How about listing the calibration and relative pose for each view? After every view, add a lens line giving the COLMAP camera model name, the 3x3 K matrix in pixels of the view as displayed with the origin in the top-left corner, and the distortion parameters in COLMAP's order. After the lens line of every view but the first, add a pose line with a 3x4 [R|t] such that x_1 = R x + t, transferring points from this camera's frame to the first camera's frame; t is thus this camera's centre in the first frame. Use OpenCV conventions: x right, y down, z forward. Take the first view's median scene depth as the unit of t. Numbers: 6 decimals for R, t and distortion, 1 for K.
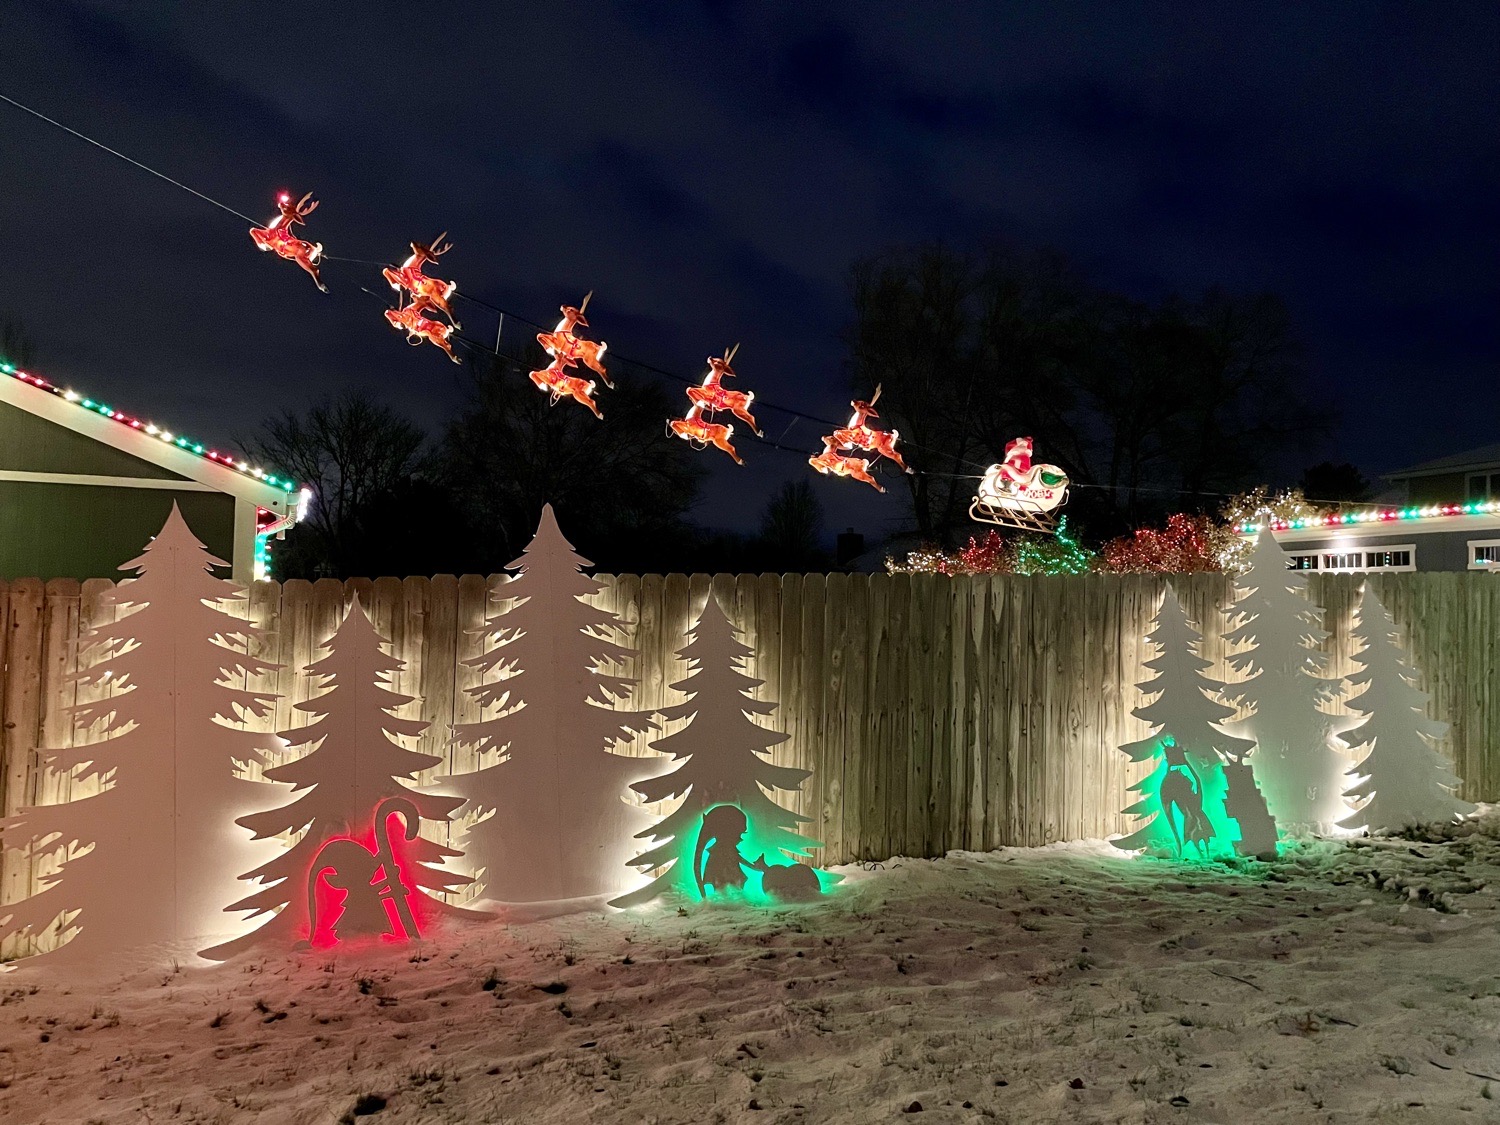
lens RADIAL K [[1150.5, 0, 759.6], [0, 1150.5, 555.8], [0, 0, 1]] dist [0.067362, -0.087211]
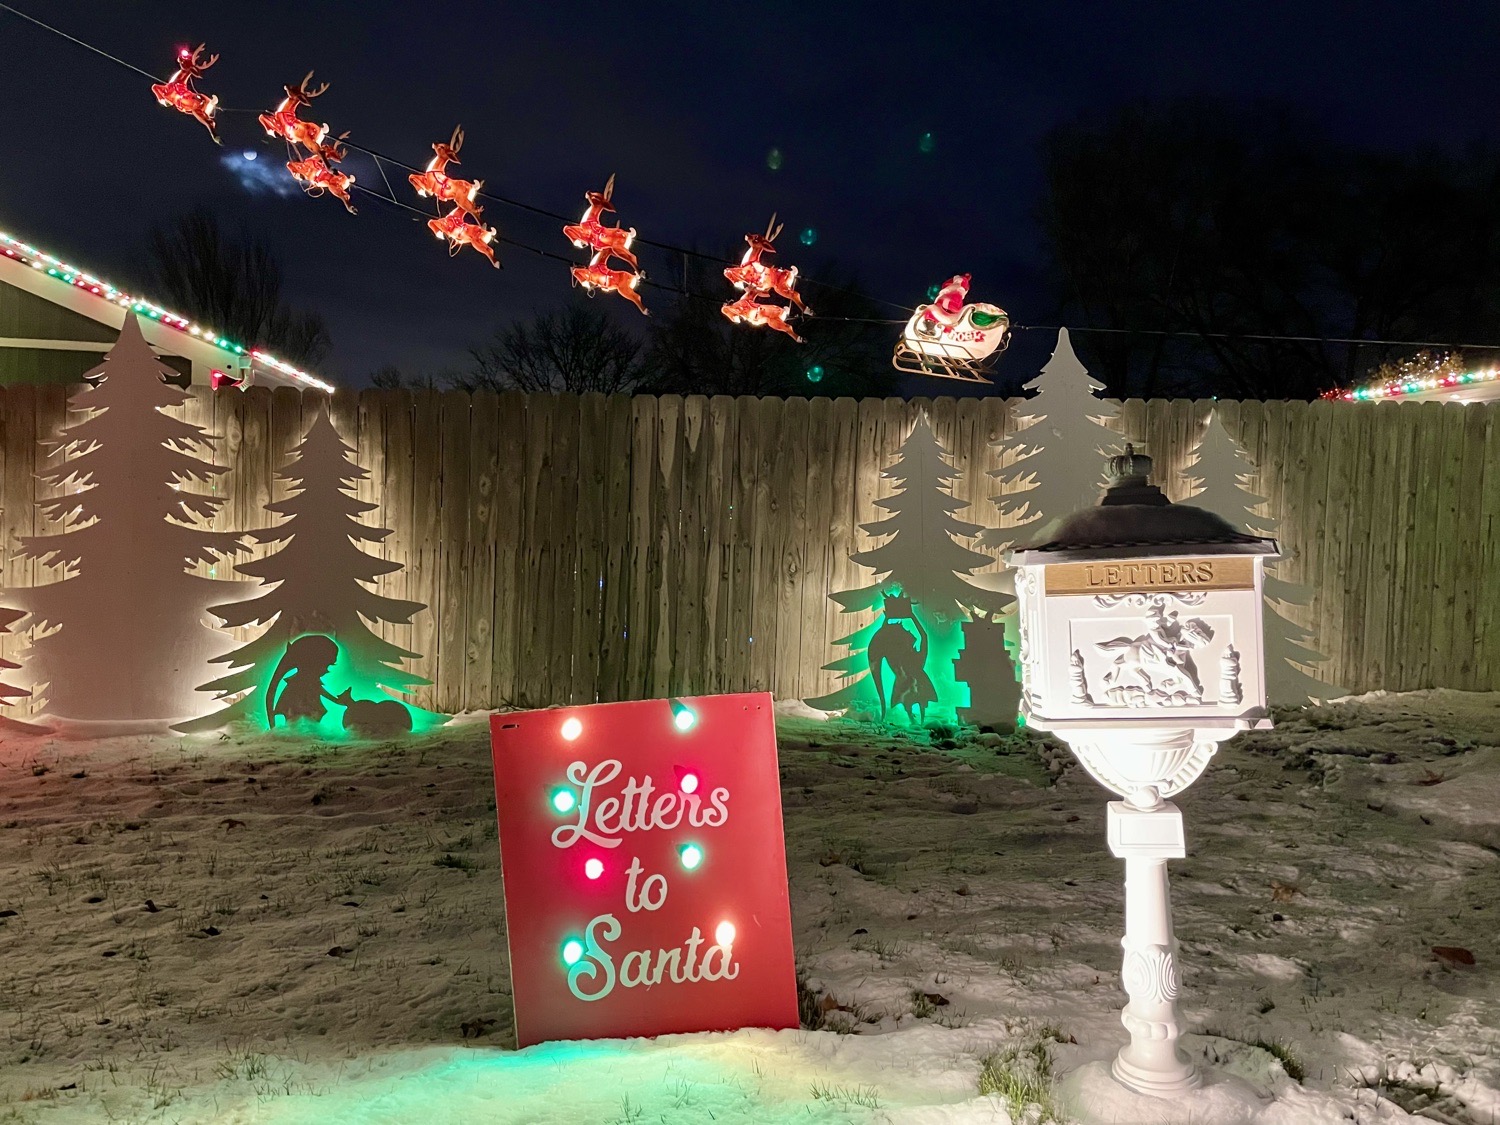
lens RADIAL K [[1150.5, 0, 760.2], [0, 1150.5, 561.5], [0, 0, 1]] dist [0.067362, -0.087211]
pose [[0.973349, 0.019528, -0.228495, 0.440003], [-0.001123, 0.996762, 0.080405, 0.068310], [0.229325, -0.078006, 0.970219, 0.151214]]
